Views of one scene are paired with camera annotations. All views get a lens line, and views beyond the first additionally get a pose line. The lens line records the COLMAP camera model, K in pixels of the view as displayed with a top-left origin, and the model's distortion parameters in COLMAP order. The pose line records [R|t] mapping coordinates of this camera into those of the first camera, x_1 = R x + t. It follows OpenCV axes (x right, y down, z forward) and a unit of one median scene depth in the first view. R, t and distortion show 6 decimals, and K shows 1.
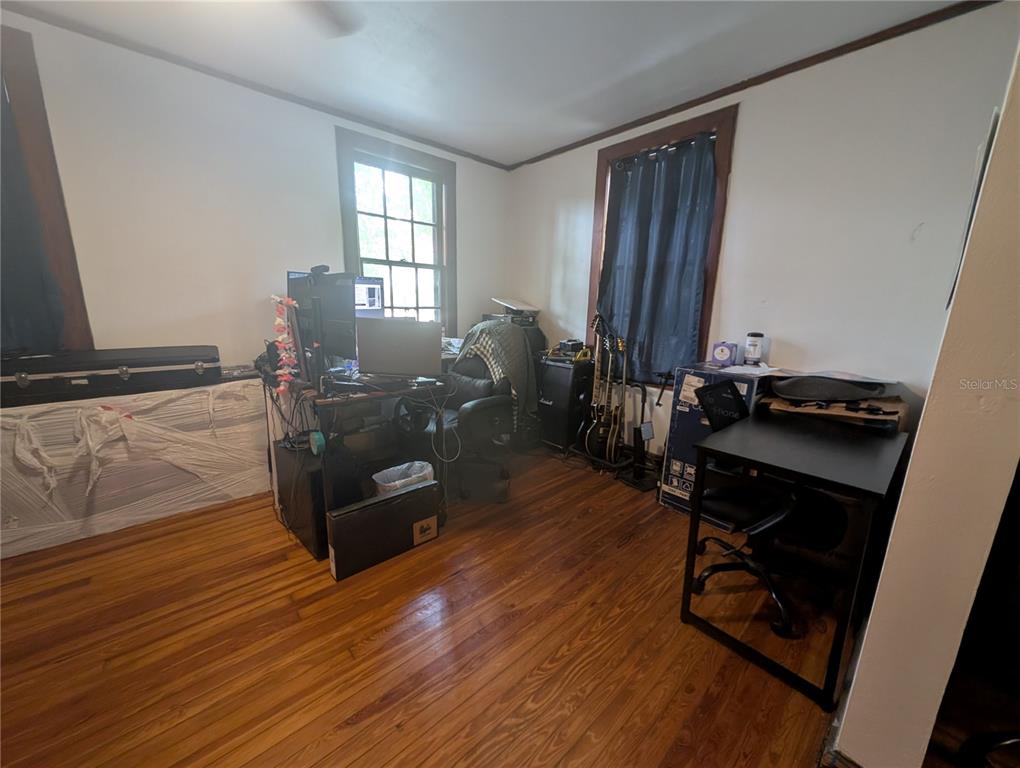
lens RADIAL K [[379.1, 0, 512.7], [0, 379.1, 388.0], [0, 0, 1]] dist [0.003394, -0.003177]
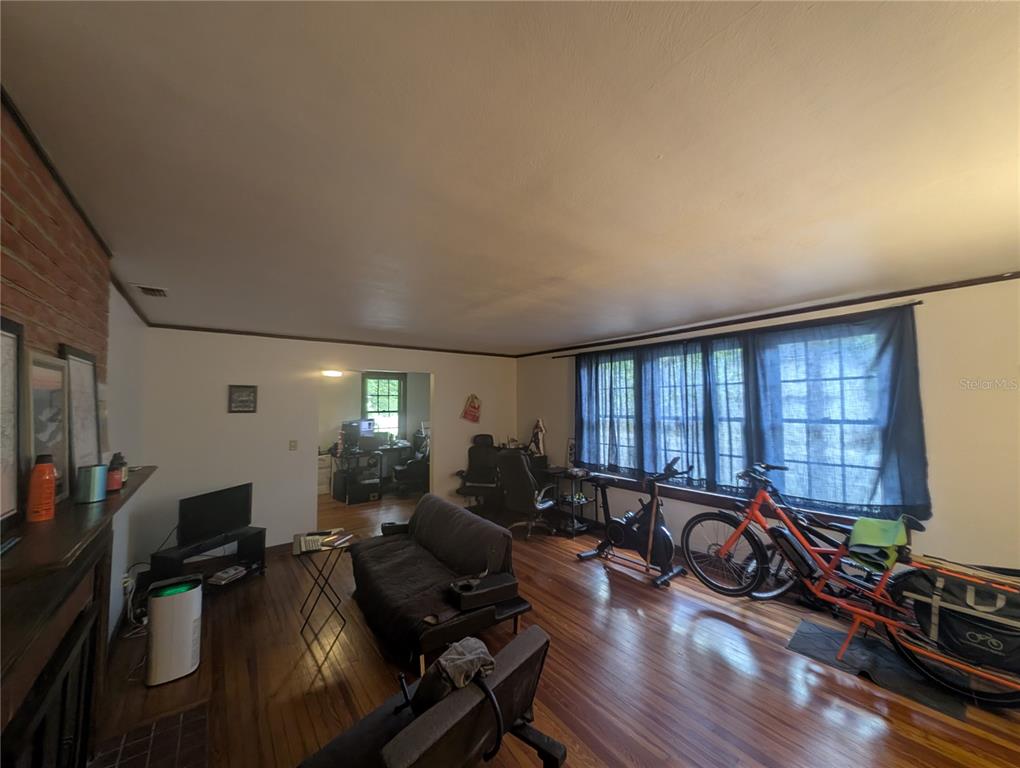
lens RADIAL K [[379.1, 0, 512.8], [0, 379.1, 387.4], [0, 0, 1]] dist [0.003394, -0.003177]
pose [[0.997536, -0.029269, -0.063761, 1.073273], [0.011972, 0.966506, -0.256364, 0.263977], [0.069129, 0.254969, 0.964475, -2.091388]]
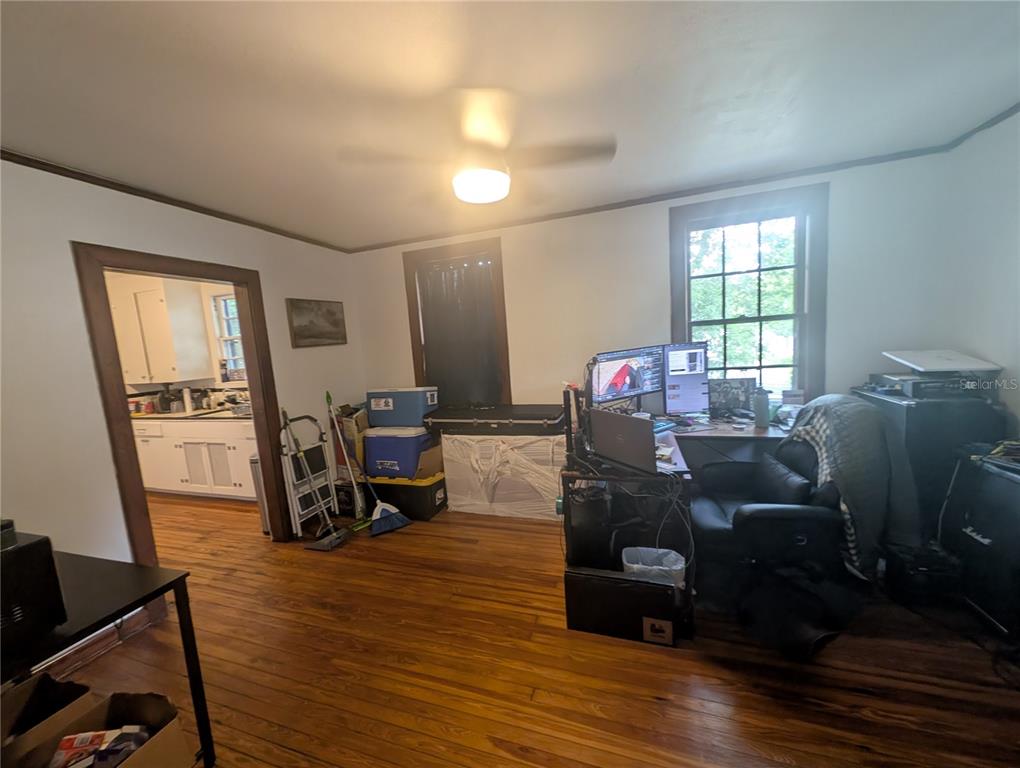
lens RADIAL K [[379.1, 0, 508.8], [0, 379.1, 386.9], [0, 0, 1]] dist [0.003394, -0.003177]
pose [[0.492327, 0.045362, -0.869227, 0.314446], [-0.108372, 0.994065, -0.009505, -0.144709], [0.863637, 0.098879, 0.494321, 0.139721]]
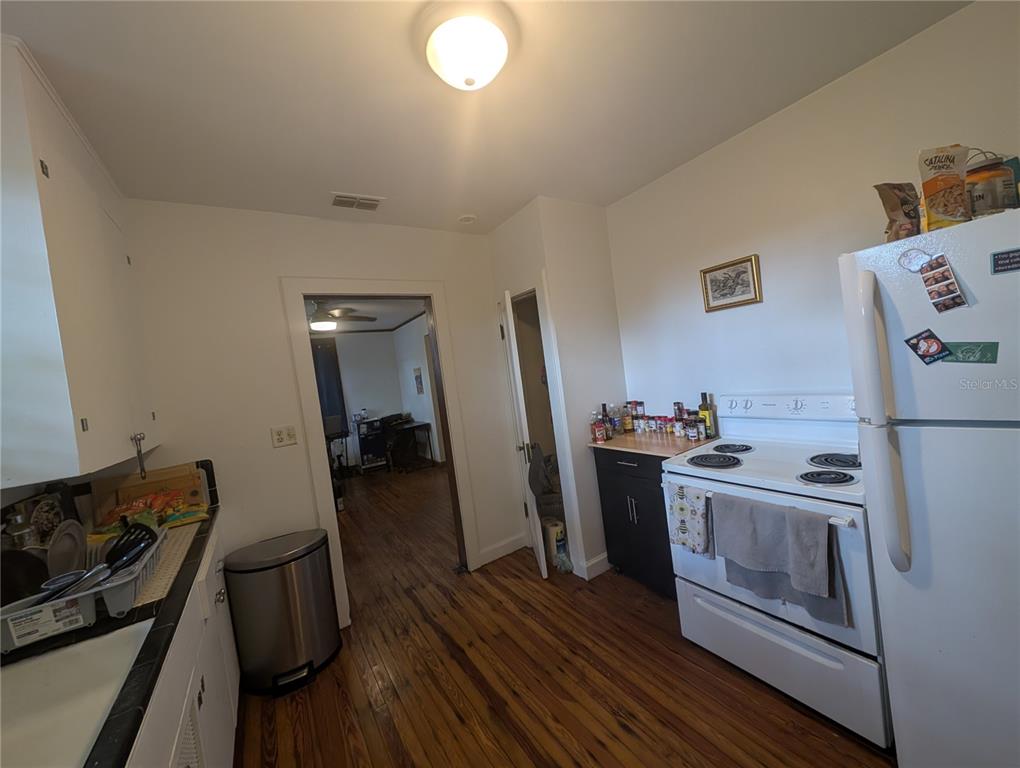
lens RADIAL K [[379.1, 0, 508.8], [0, 379.1, 379.0], [0, 0, 1]] dist [0.003394, -0.003177]
pose [[0.149238, -0.066026, 0.986594, -2.174021], [0.340636, 0.940126, 0.011390, -0.009796], [-0.928275, 0.334370, 0.162793, -0.655644]]
